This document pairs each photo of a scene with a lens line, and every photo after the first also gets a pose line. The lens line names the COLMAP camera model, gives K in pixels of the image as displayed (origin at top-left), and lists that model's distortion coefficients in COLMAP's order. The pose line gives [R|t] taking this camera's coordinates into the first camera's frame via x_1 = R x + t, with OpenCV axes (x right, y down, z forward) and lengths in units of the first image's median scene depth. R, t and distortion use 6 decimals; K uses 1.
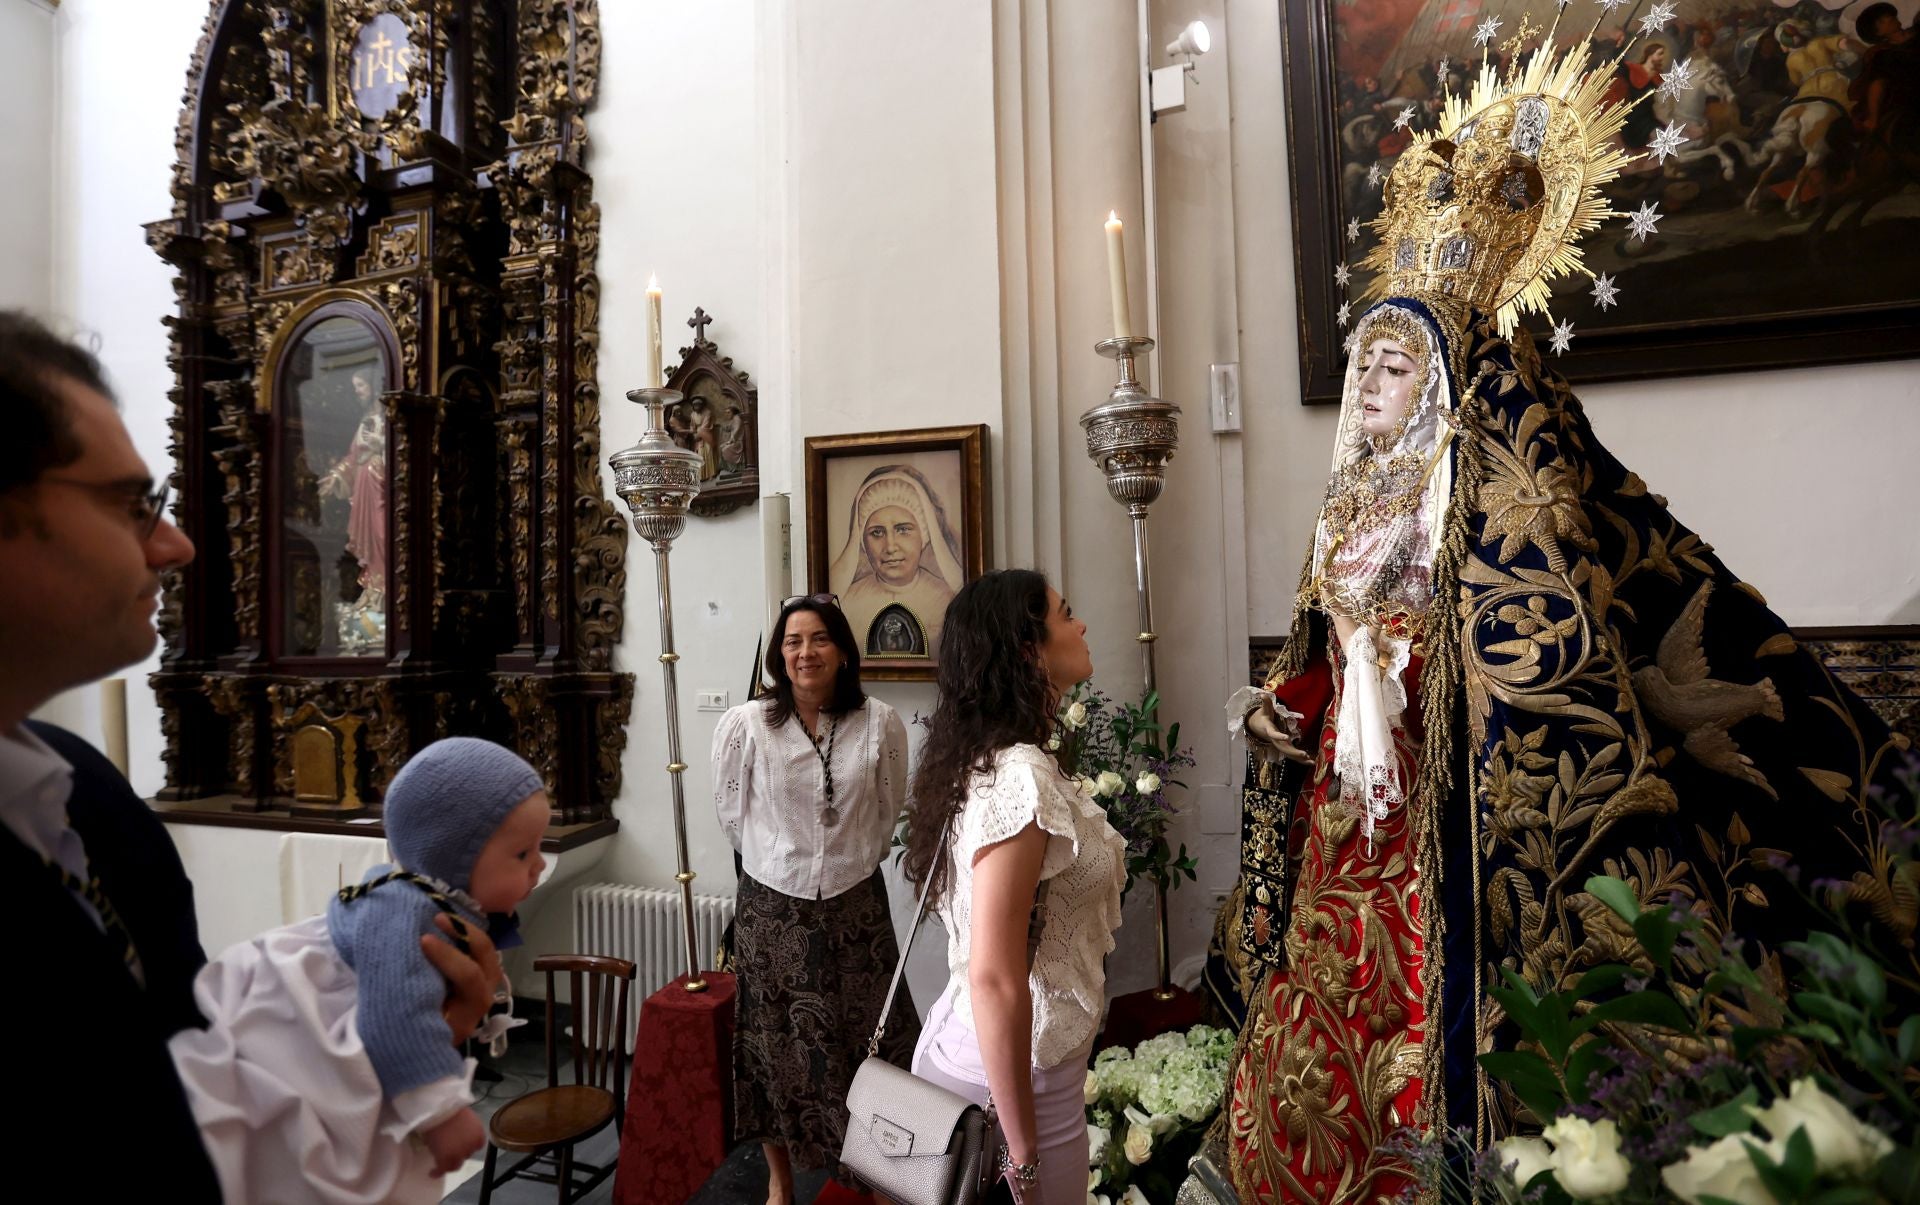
lens RADIAL K [[904.0, 0, 966.7], [0, 904.0, 591.2], [0, 0, 1]] dist [-0.042041, 0.009751]
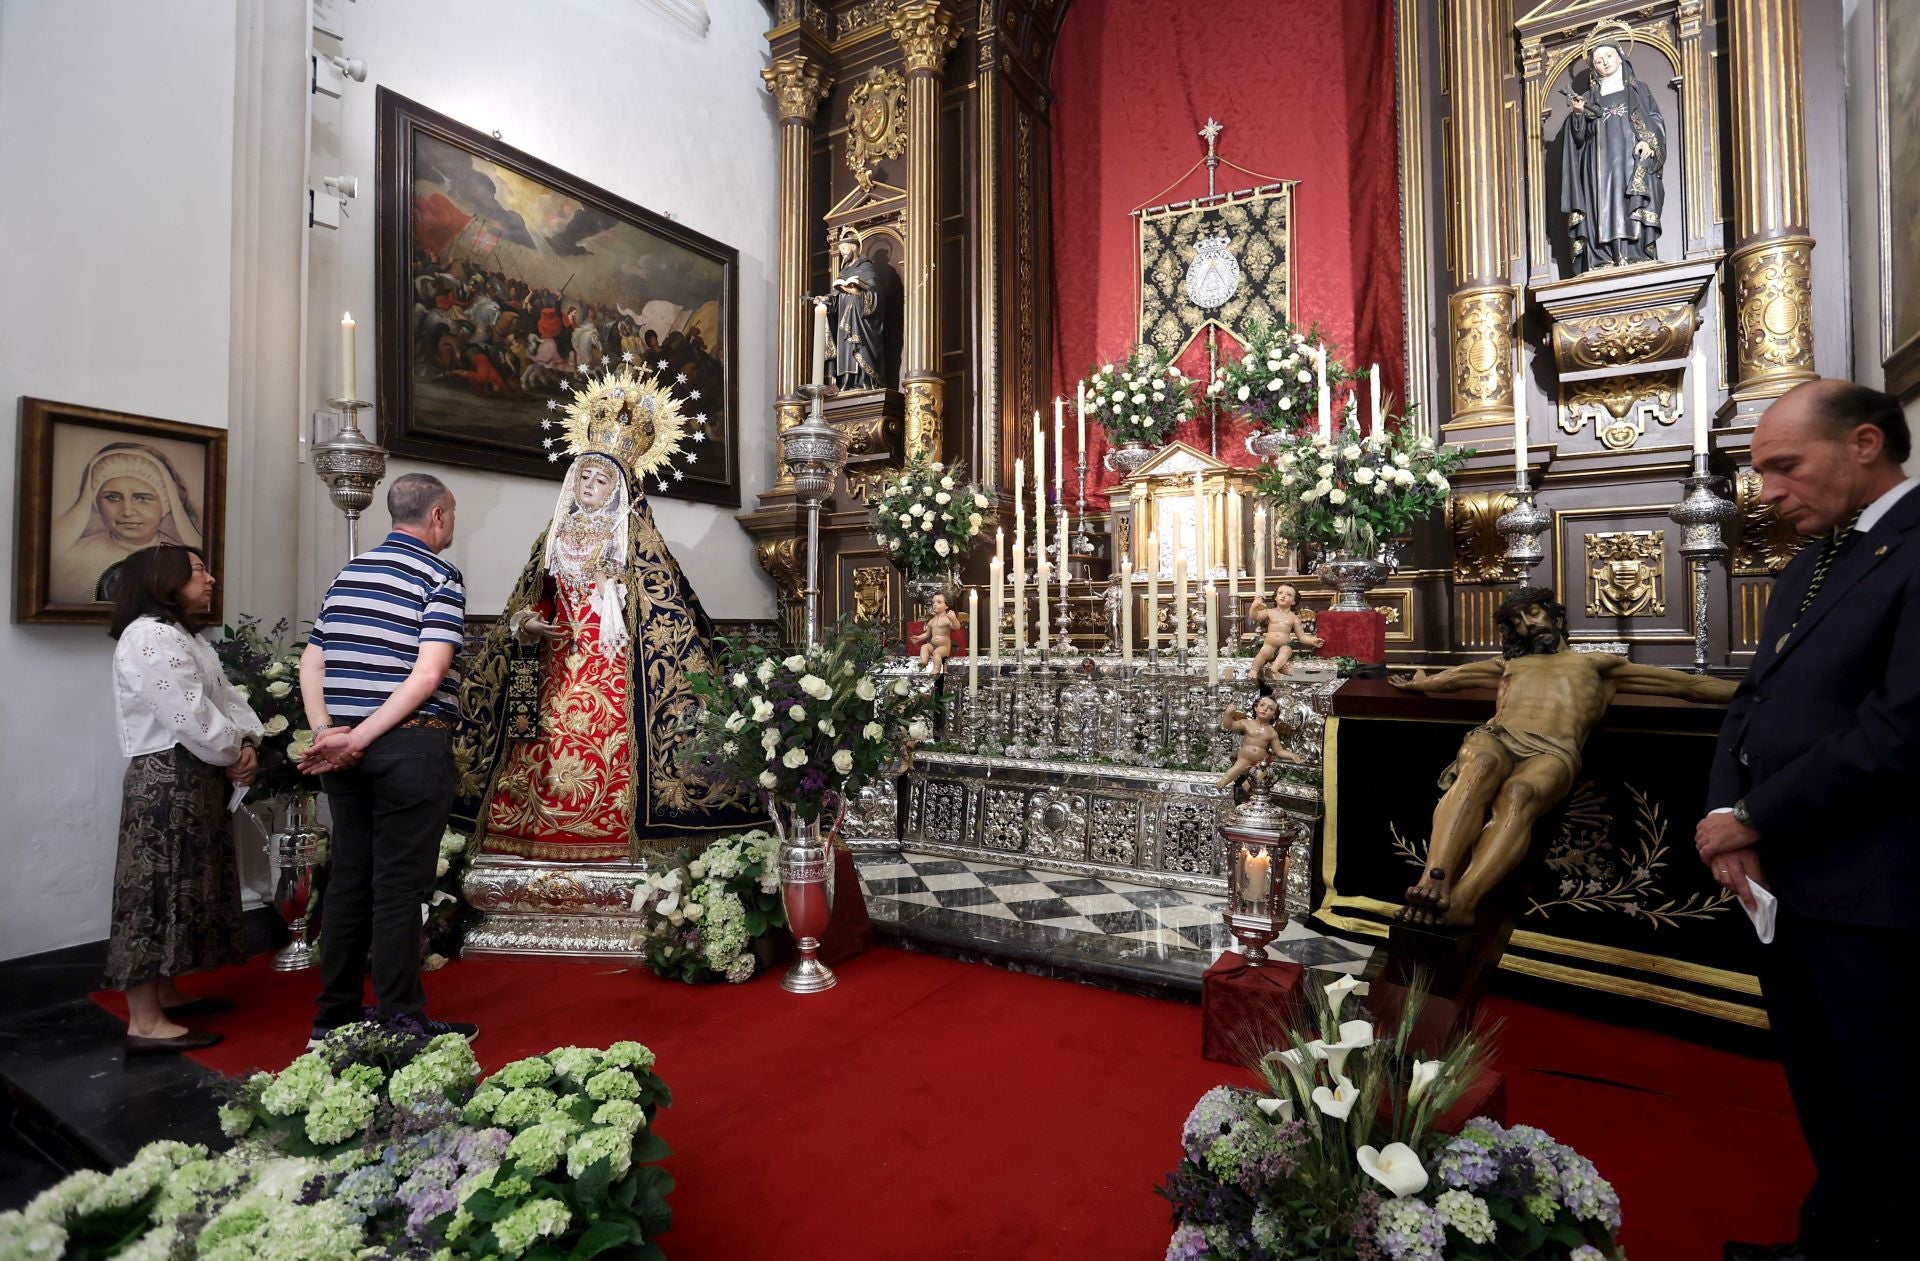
lens RADIAL K [[940.5, 0, 975.3], [0, 940.5, 621.4], [0, 0, 1]] dist [-0.068641, 0.037974]
pose [[0.250943, 0.039985, 0.967176, -1.288393], [-0.014192, 0.999191, -0.037627, 0.166996], [-0.967898, -0.004284, 0.251307, -0.495417]]
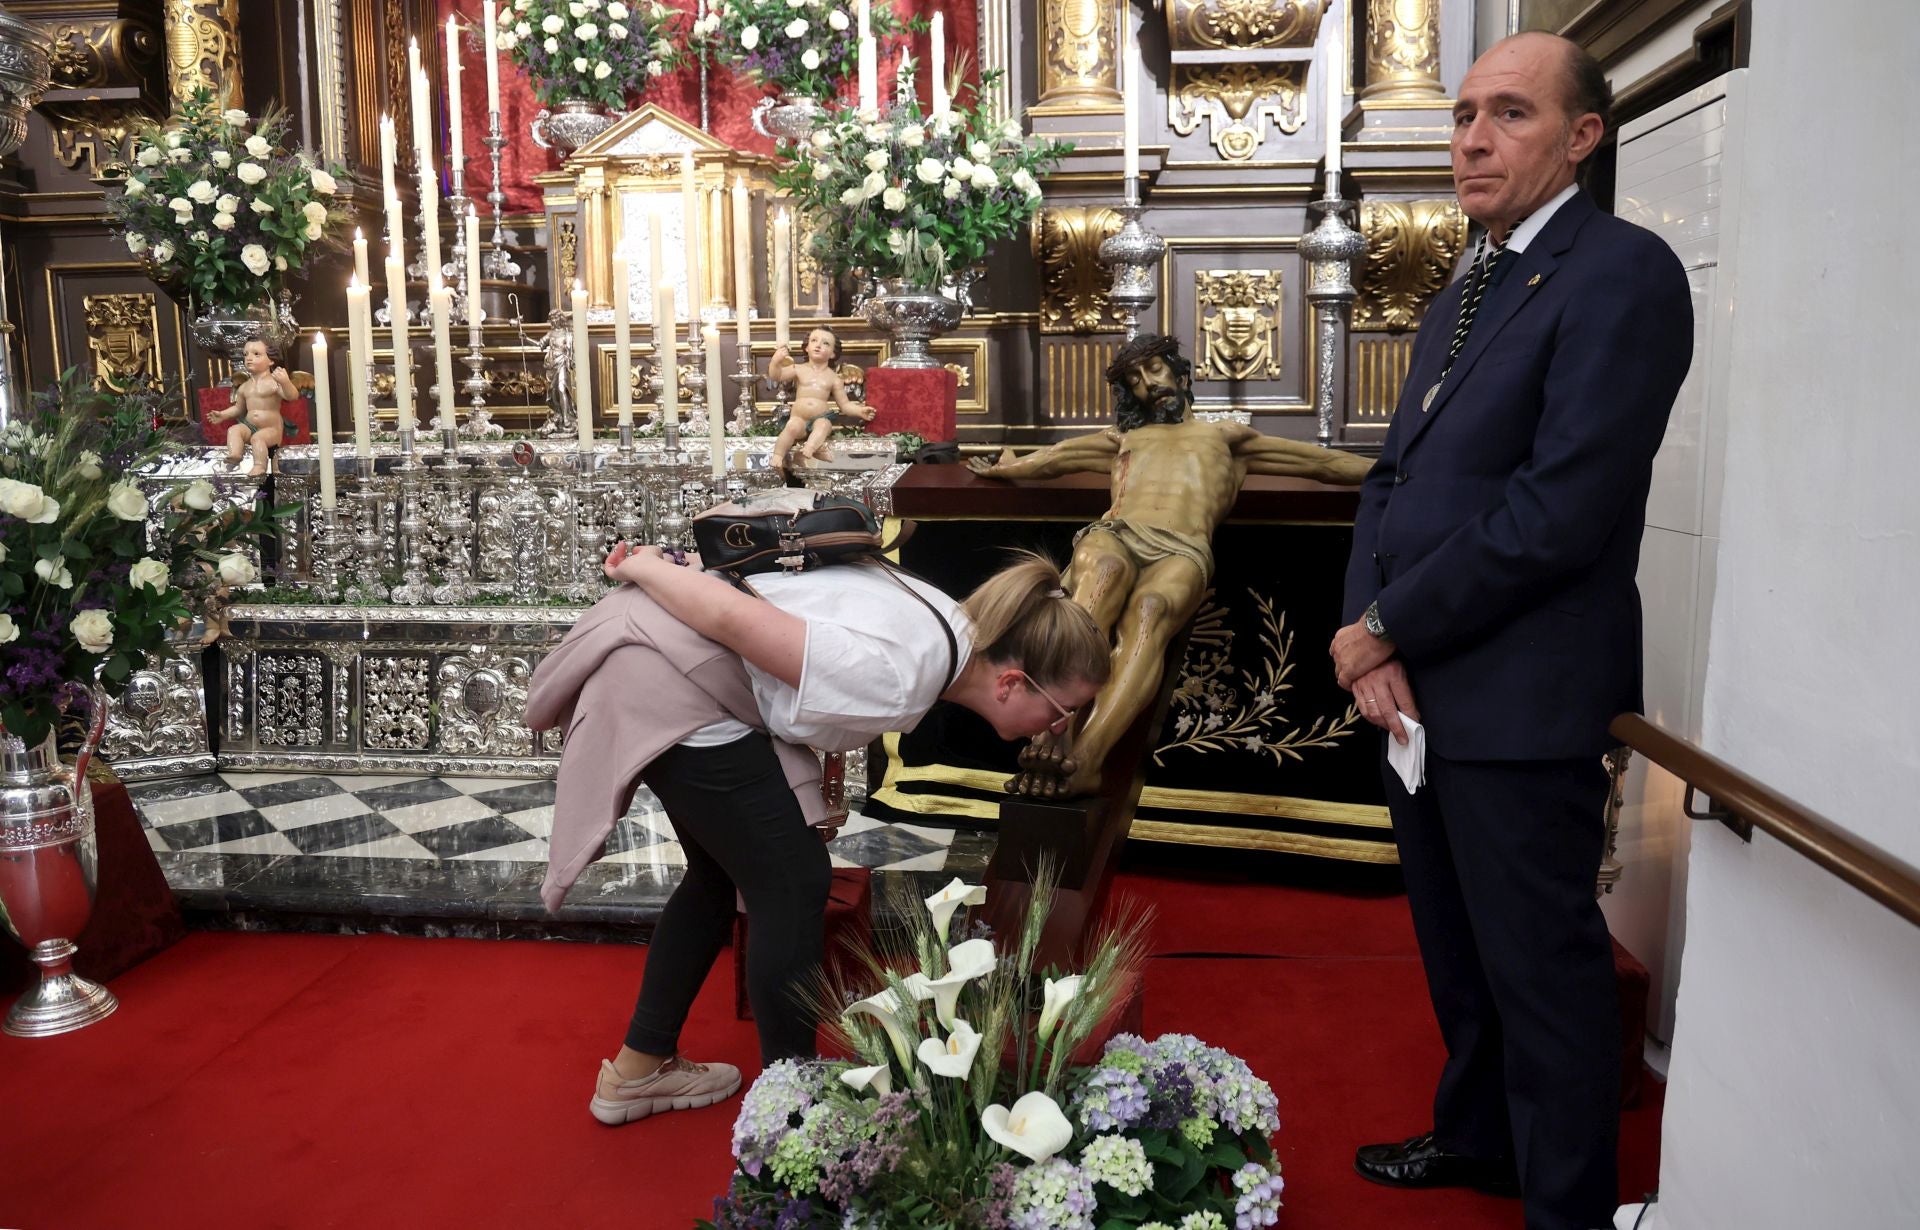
lens RADIAL K [[1365.6, 0, 985.4], [0, 1365.6, 605.5], [0, 0, 1]] dist [-0.100060, 0.073545]
pose [[-0.203990, -0.110744, 0.972689, -1.199344], [0.001611, 0.993542, 0.113456, 0.181298], [-0.978972, 0.024711, -0.202494, -0.458641]]
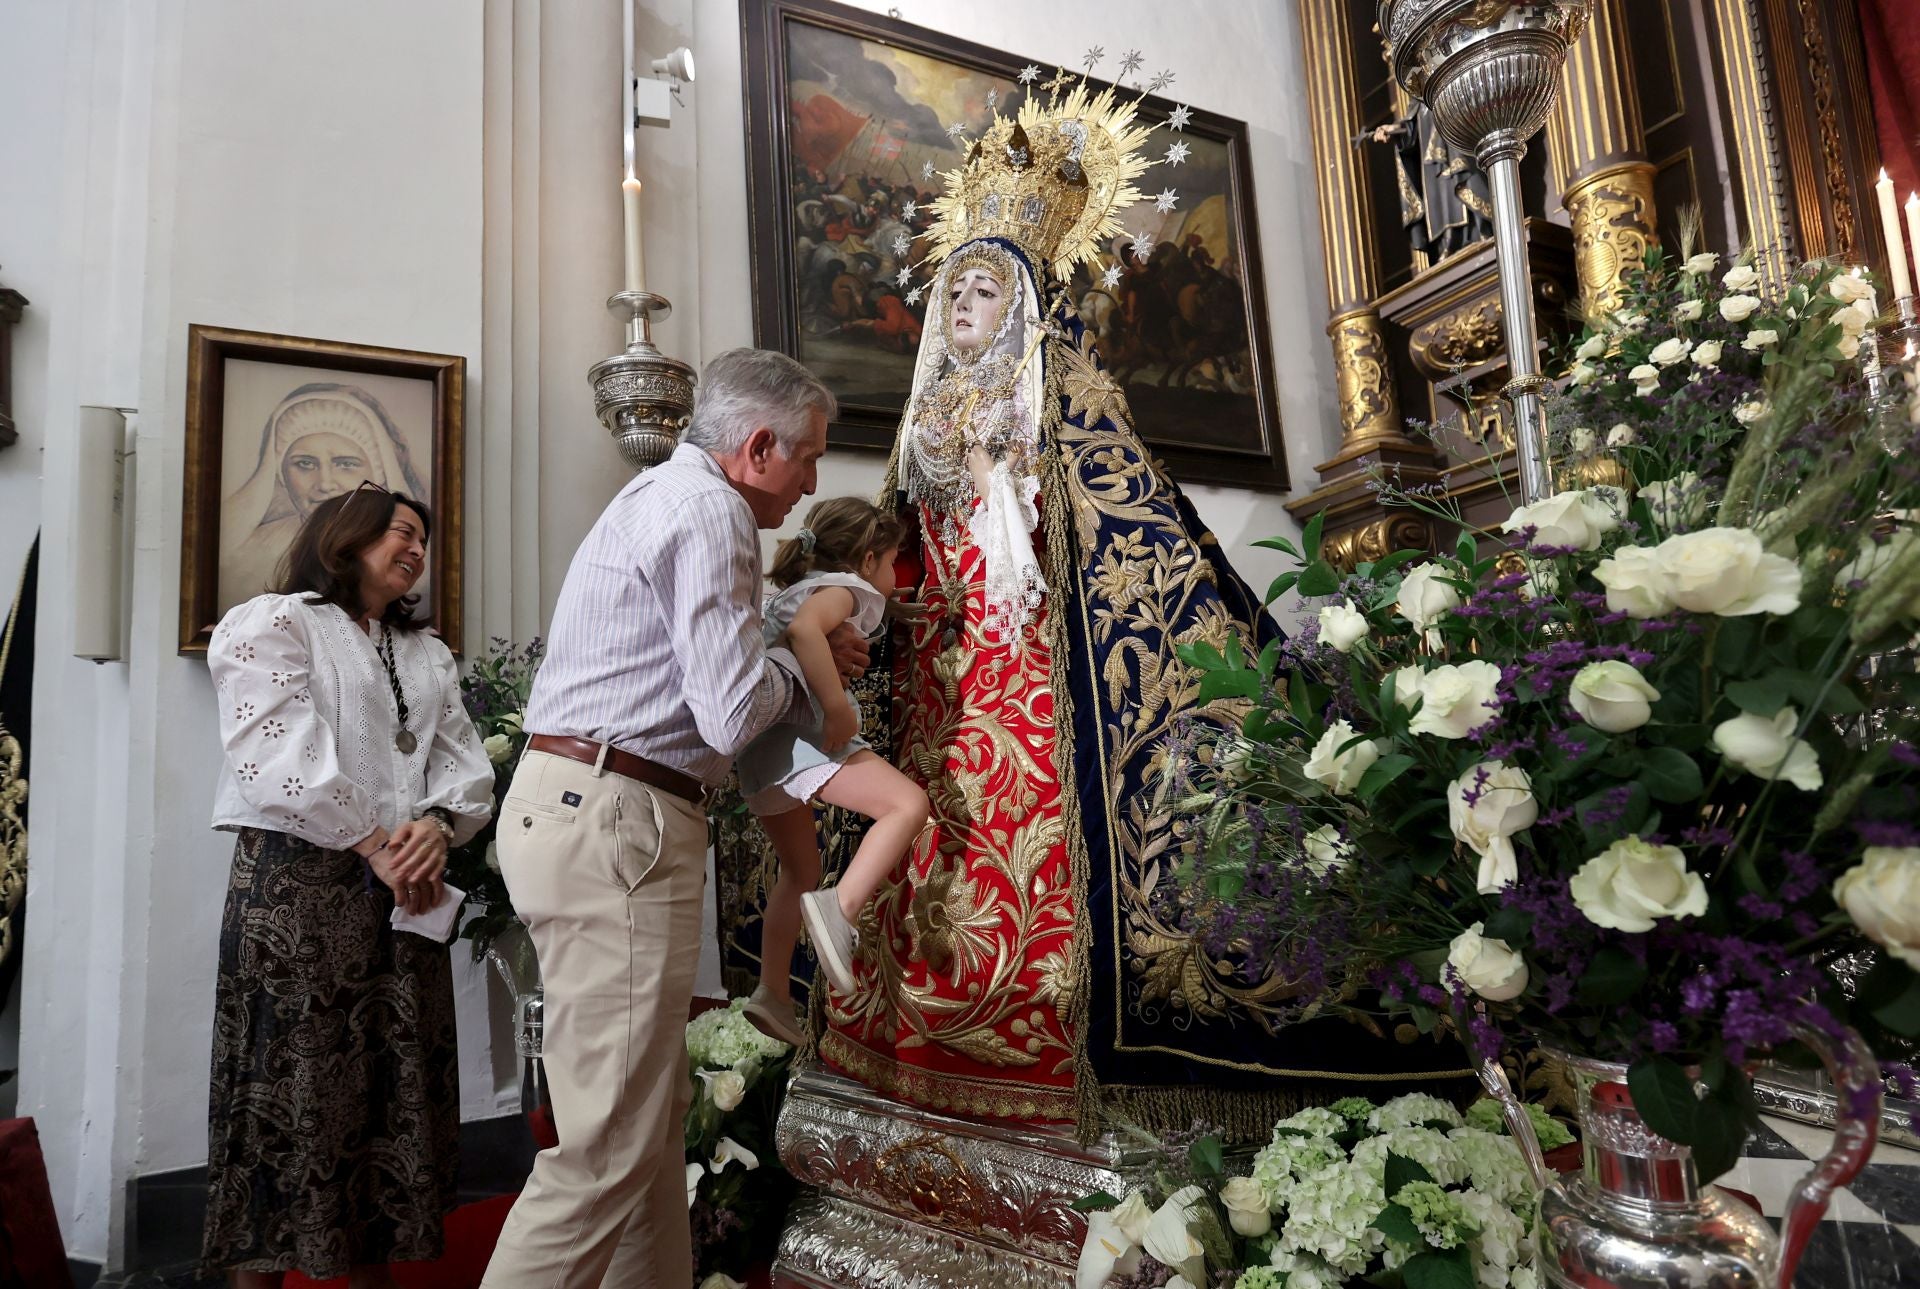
lens RADIAL K [[960.2, 0, 954.7], [0, 960.2, 679.7], [0, 0, 1]] dist [-0.060807, 0.028971]
pose [[0.750510, 0.046165, 0.659245, -0.273025], [0.027505, 0.994511, -0.100956, 0.291243], [-0.660287, 0.093901, 0.745120, 0.084903]]
